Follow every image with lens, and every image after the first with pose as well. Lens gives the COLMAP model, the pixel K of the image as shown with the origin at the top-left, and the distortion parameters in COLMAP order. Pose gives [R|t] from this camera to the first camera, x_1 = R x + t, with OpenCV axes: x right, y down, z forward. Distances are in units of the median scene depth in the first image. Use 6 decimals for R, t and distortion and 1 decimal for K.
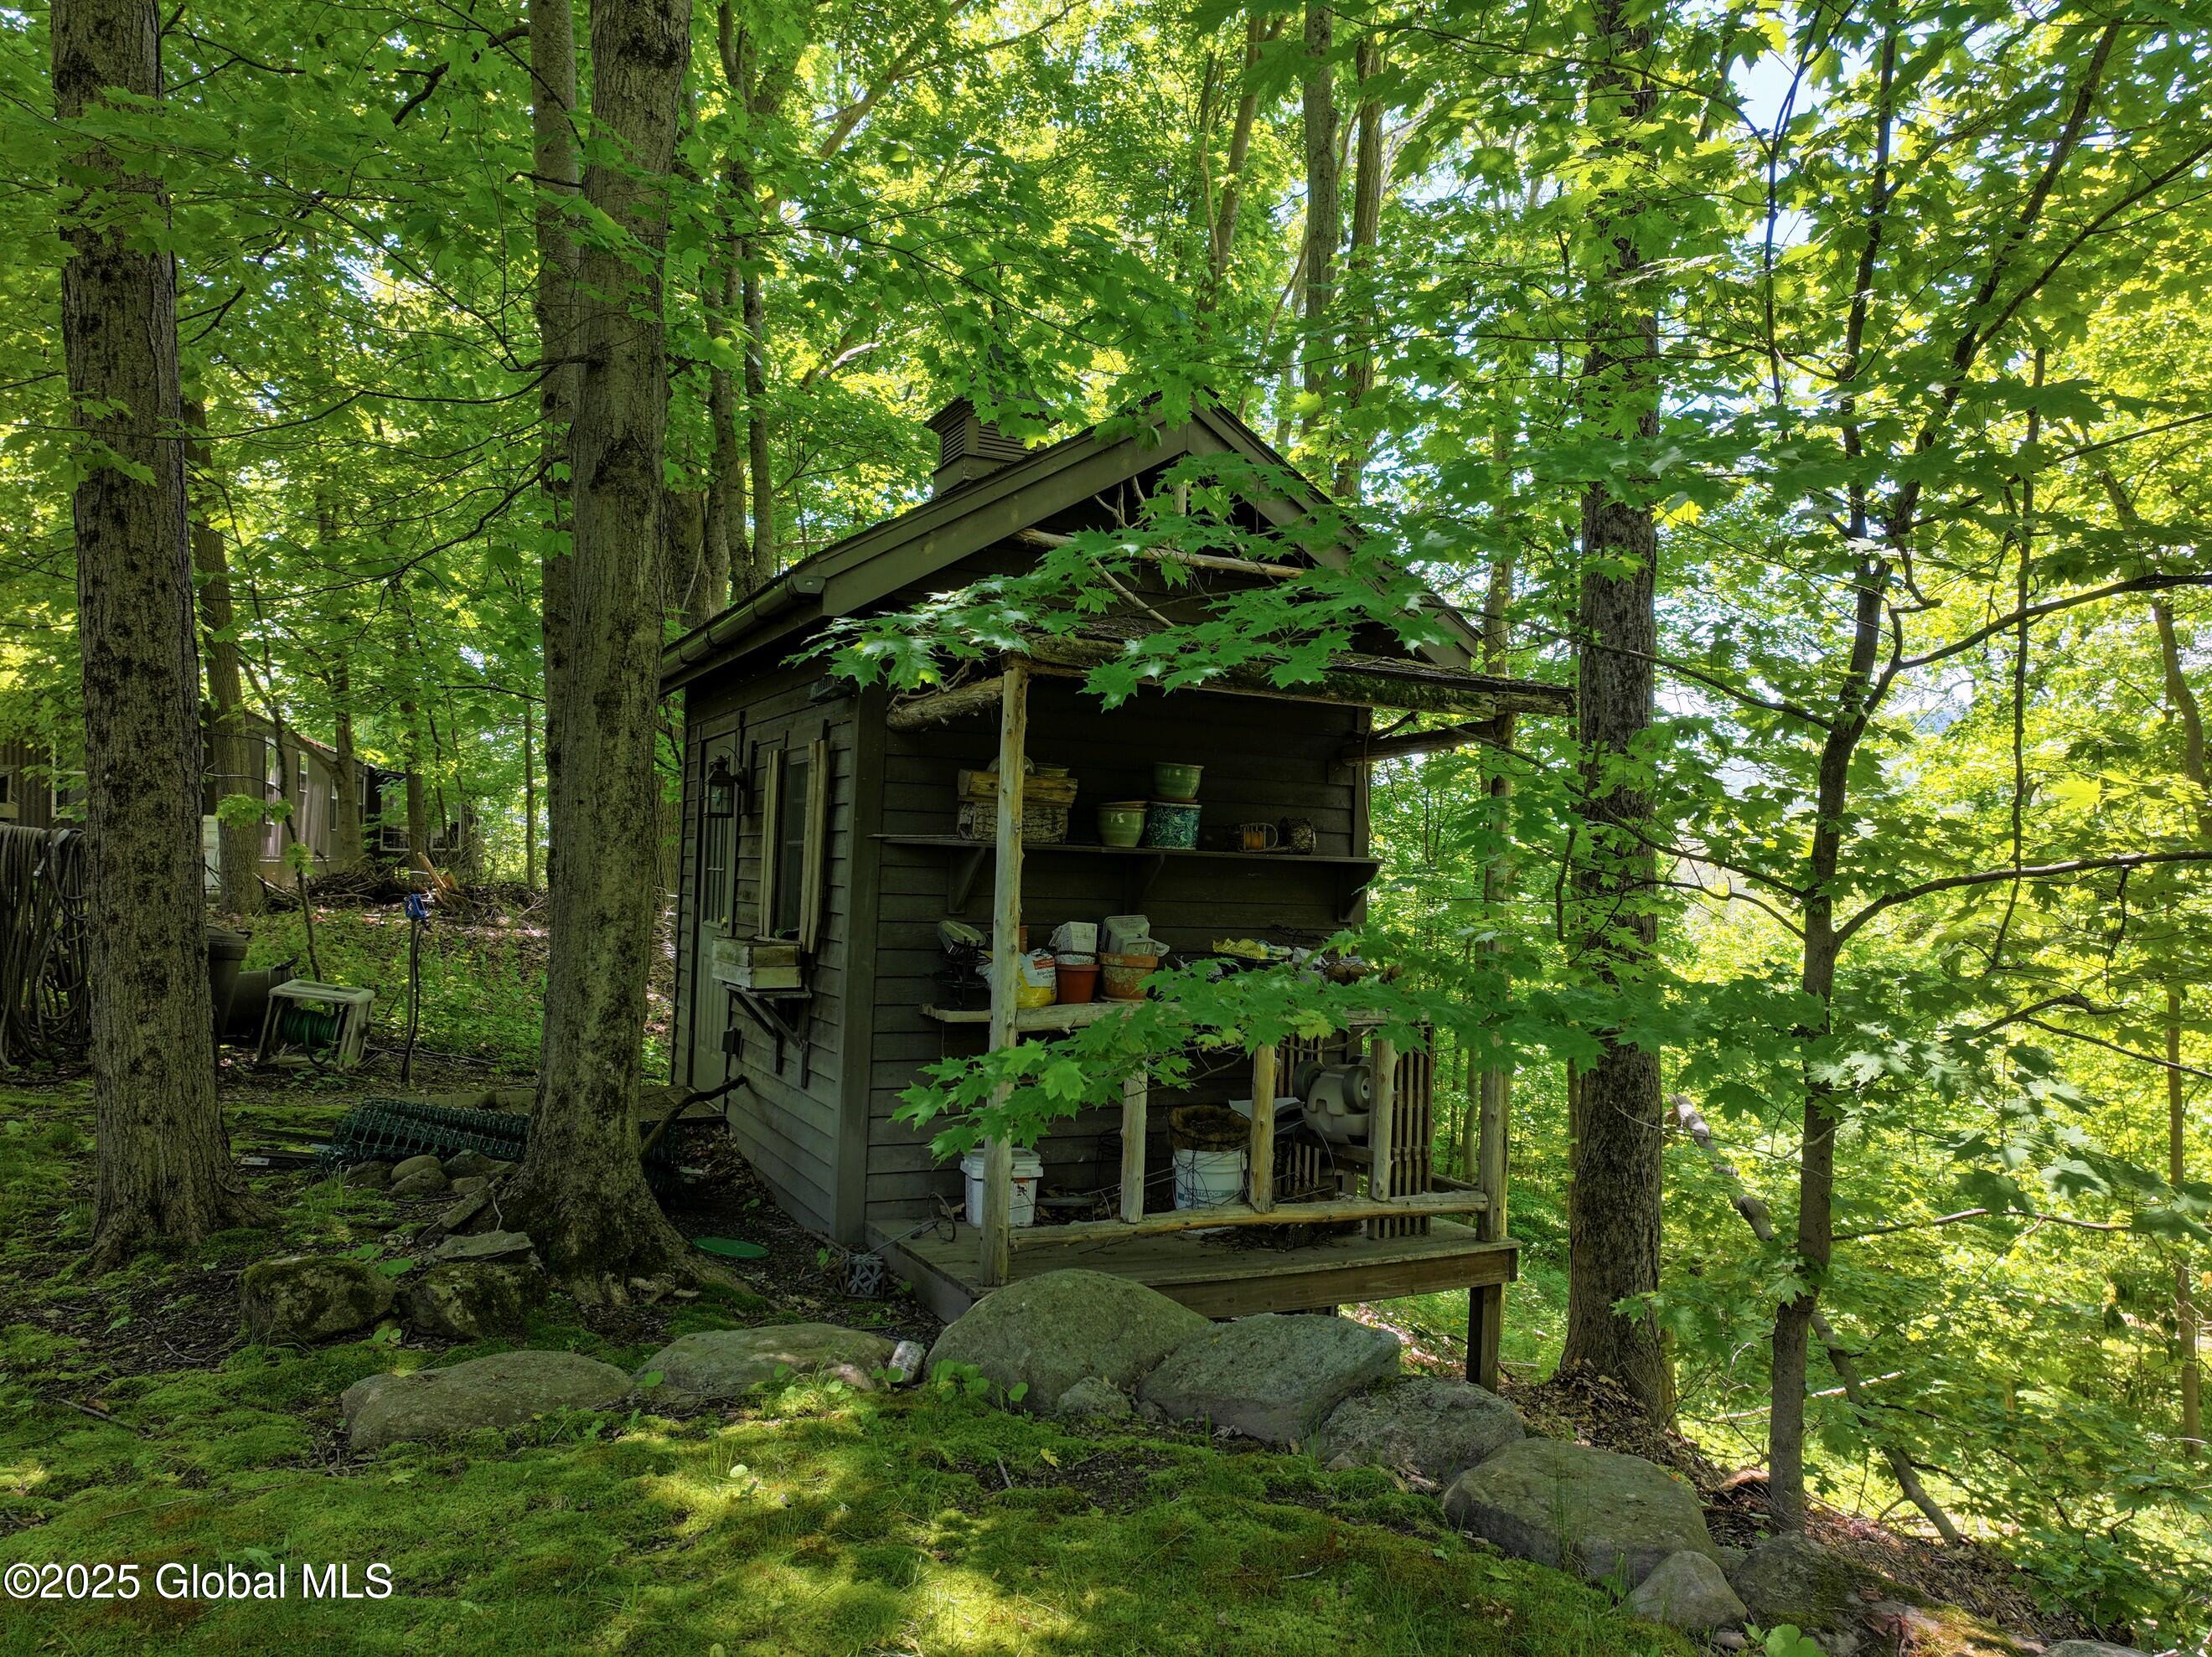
lens RADIAL K [[1562.0, 0, 1110.4], [0, 1562.0, 831.7], [0, 0, 1]] dist [-0.000554, 0.019747]
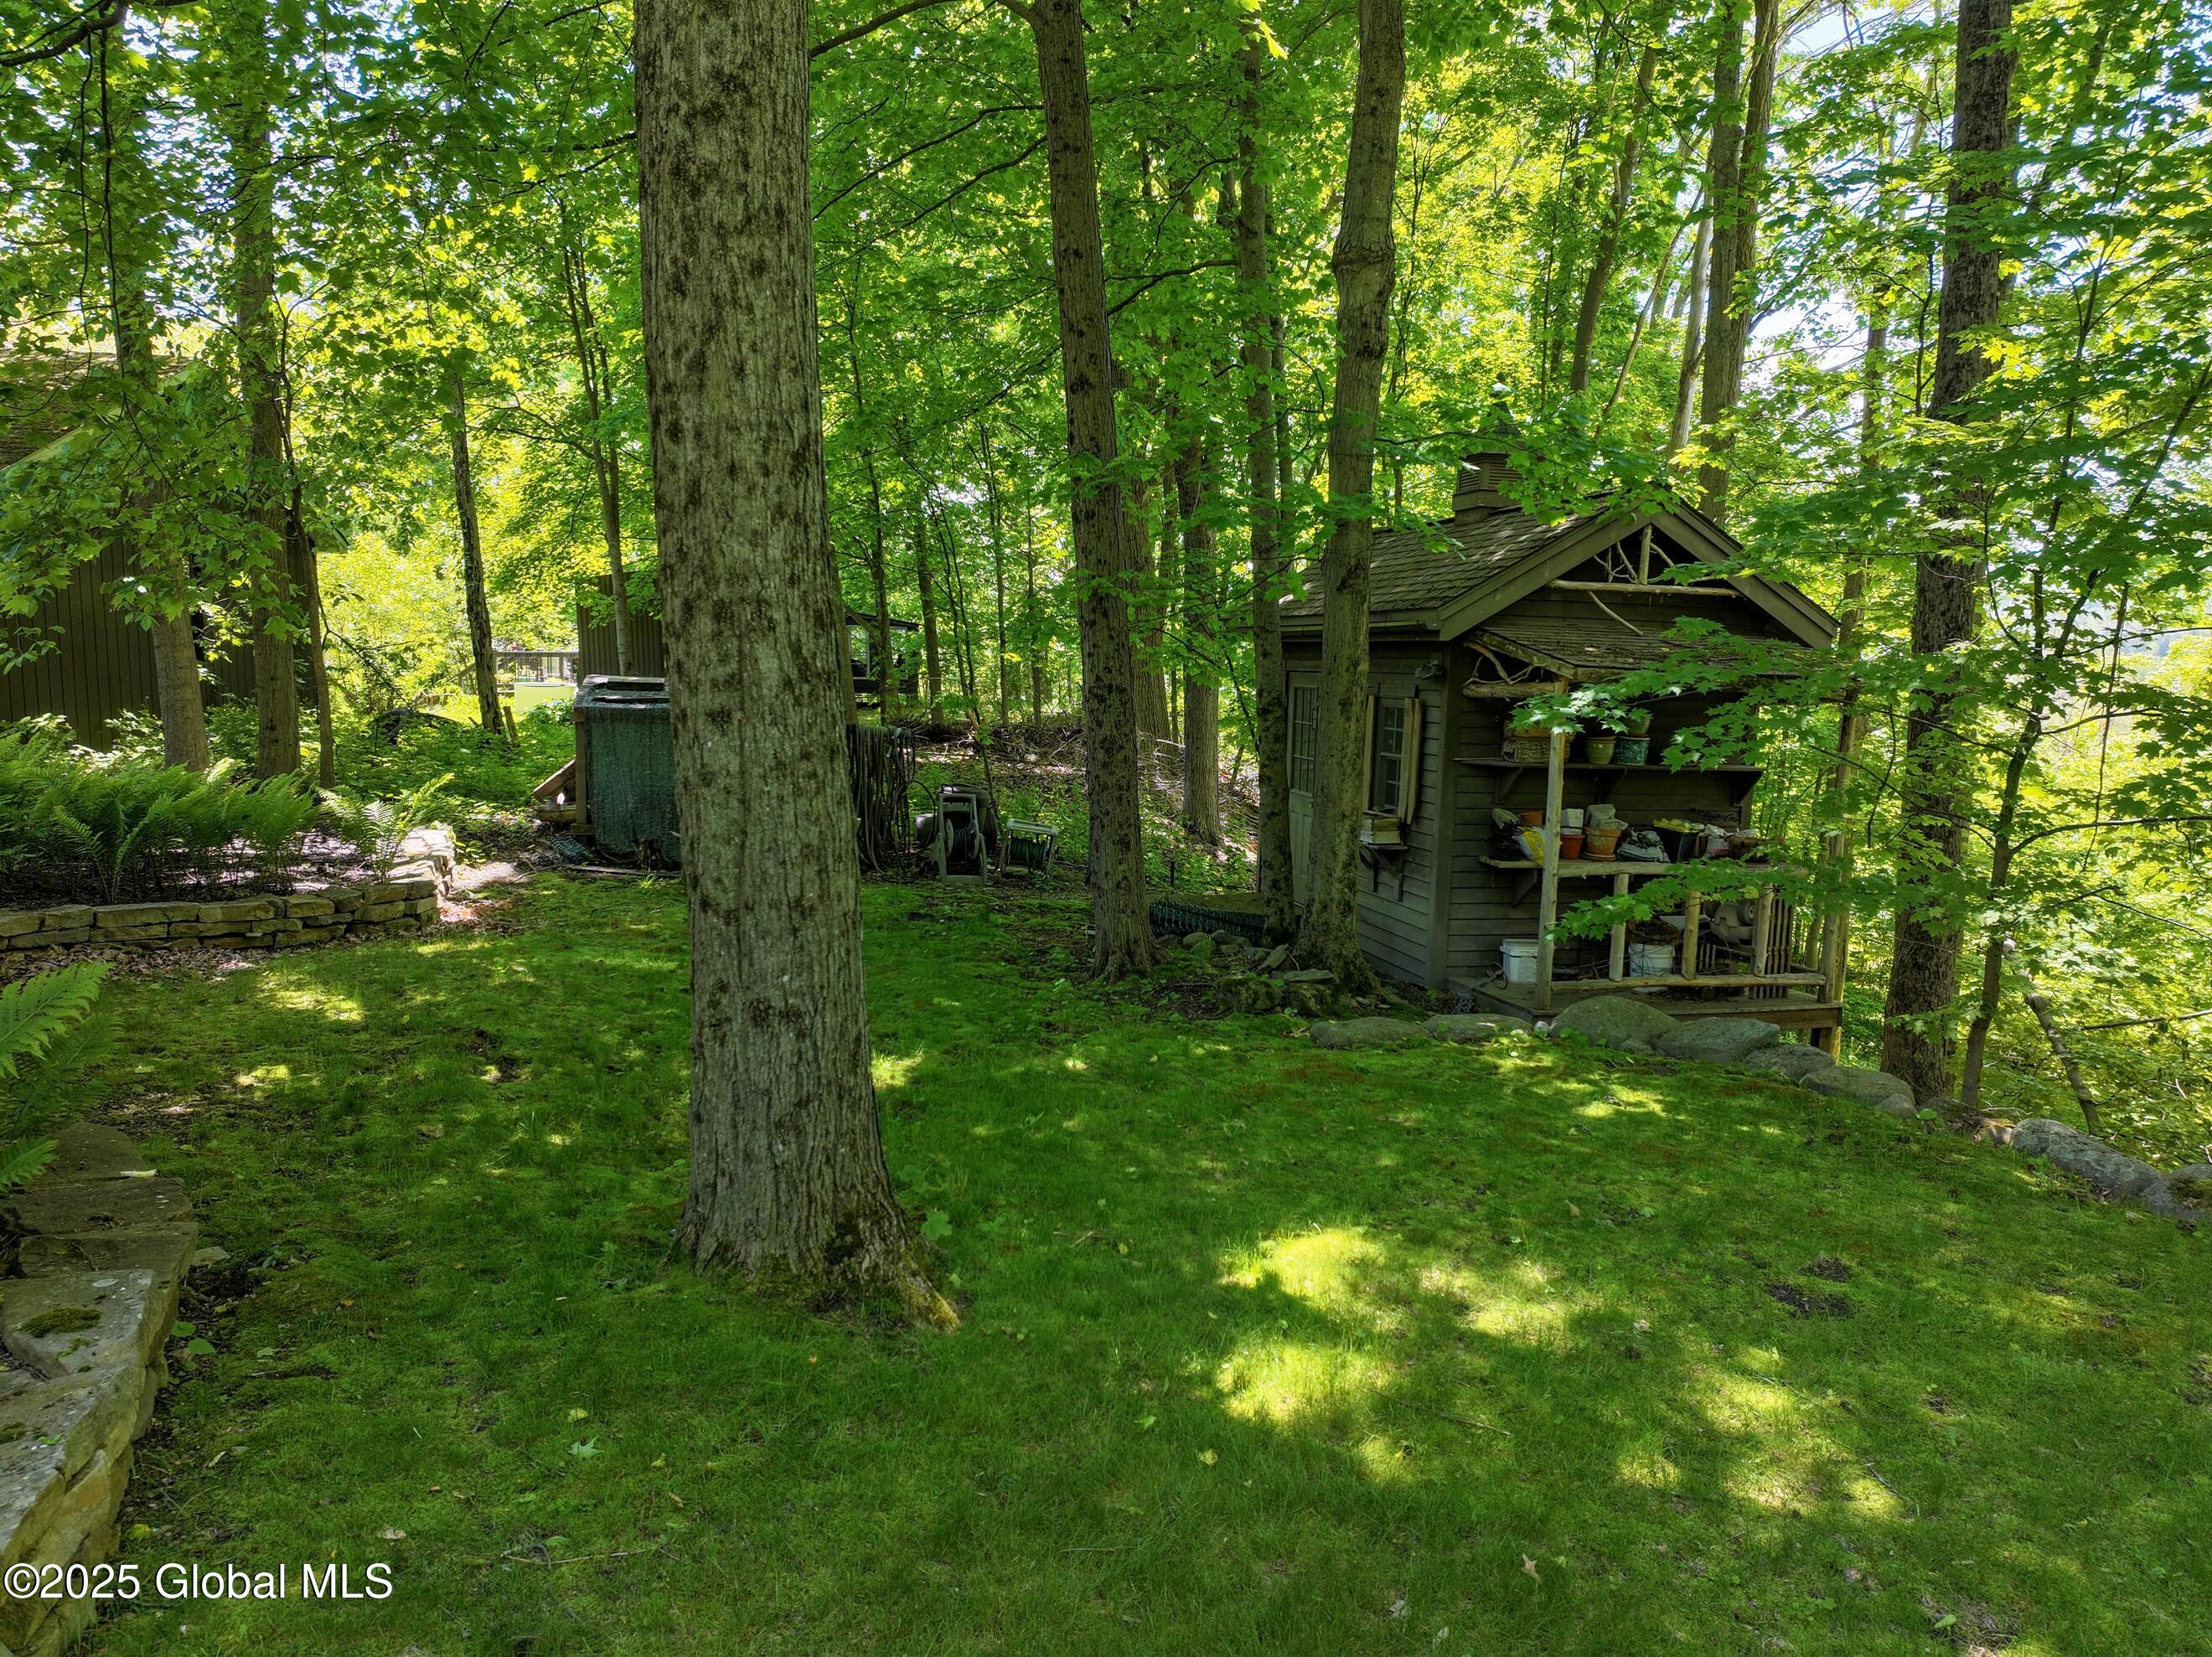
lens RADIAL K [[1562.0, 0, 1104.4], [0, 1562.0, 830.0], [0, 0, 1]] dist [-0.000554, 0.019747]
pose [[0.979243, 0.018740, -0.201821, -0.188026], [0.007173, 0.991889, 0.126903, -0.147438], [0.202562, -0.125717, 0.971166, -0.797123]]
